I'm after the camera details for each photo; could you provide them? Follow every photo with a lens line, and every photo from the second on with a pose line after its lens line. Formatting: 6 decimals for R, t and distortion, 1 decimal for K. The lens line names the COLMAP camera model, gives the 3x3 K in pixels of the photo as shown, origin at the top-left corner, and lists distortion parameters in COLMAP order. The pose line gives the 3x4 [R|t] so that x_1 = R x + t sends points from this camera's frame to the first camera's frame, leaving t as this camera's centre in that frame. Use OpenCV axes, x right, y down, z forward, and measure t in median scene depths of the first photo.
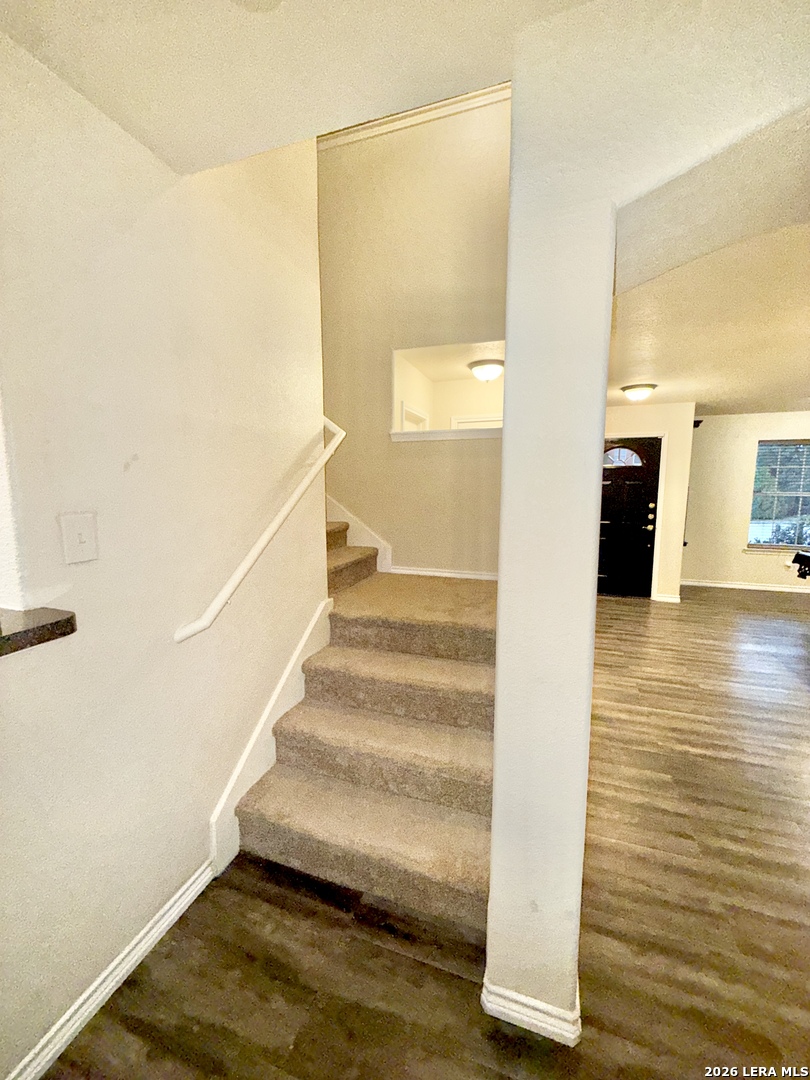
lens RADIAL K [[431.5, 0, 404.1], [0, 431.5, 535.8], [0, 0, 1]] dist [0.000961, 0.000011]
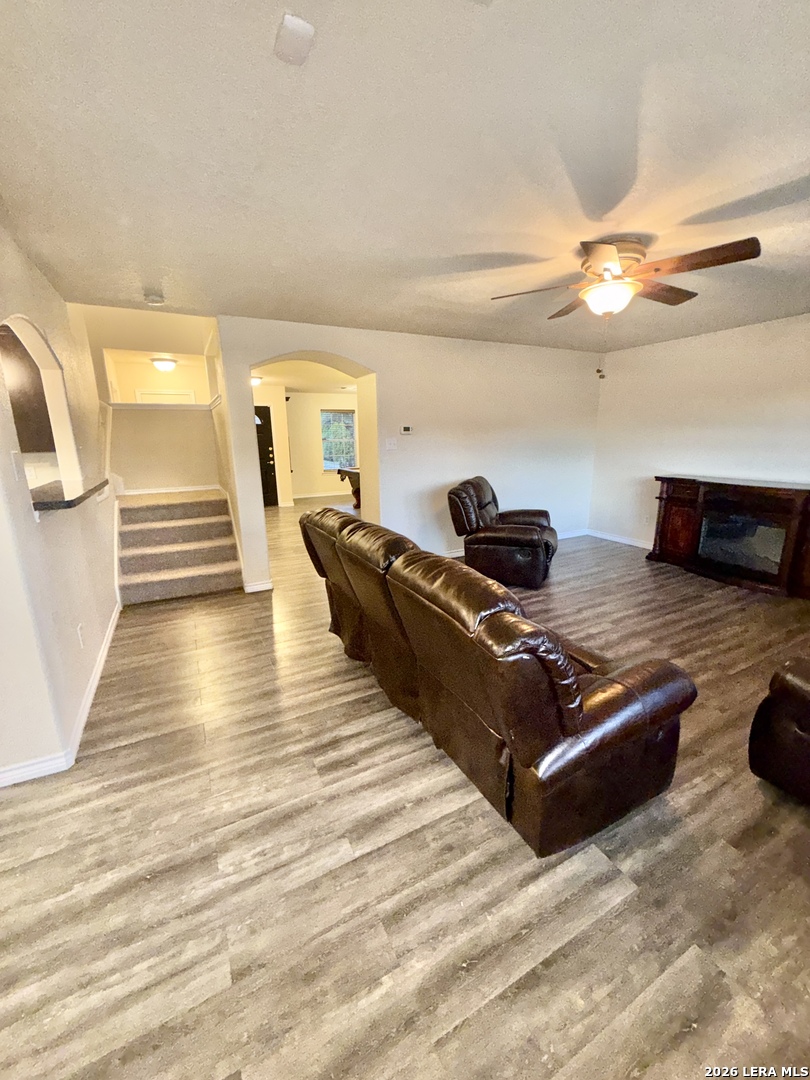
lens RADIAL K [[431.5, 0, 397.2], [0, 431.5, 536.0], [0, 0, 1]] dist [0.000961, 0.000011]
pose [[0.696339, -0.178449, 0.695175, -0.291900], [0.108085, 0.983624, 0.144226, 0.071373], [-0.709528, -0.025292, 0.704223, -0.507989]]
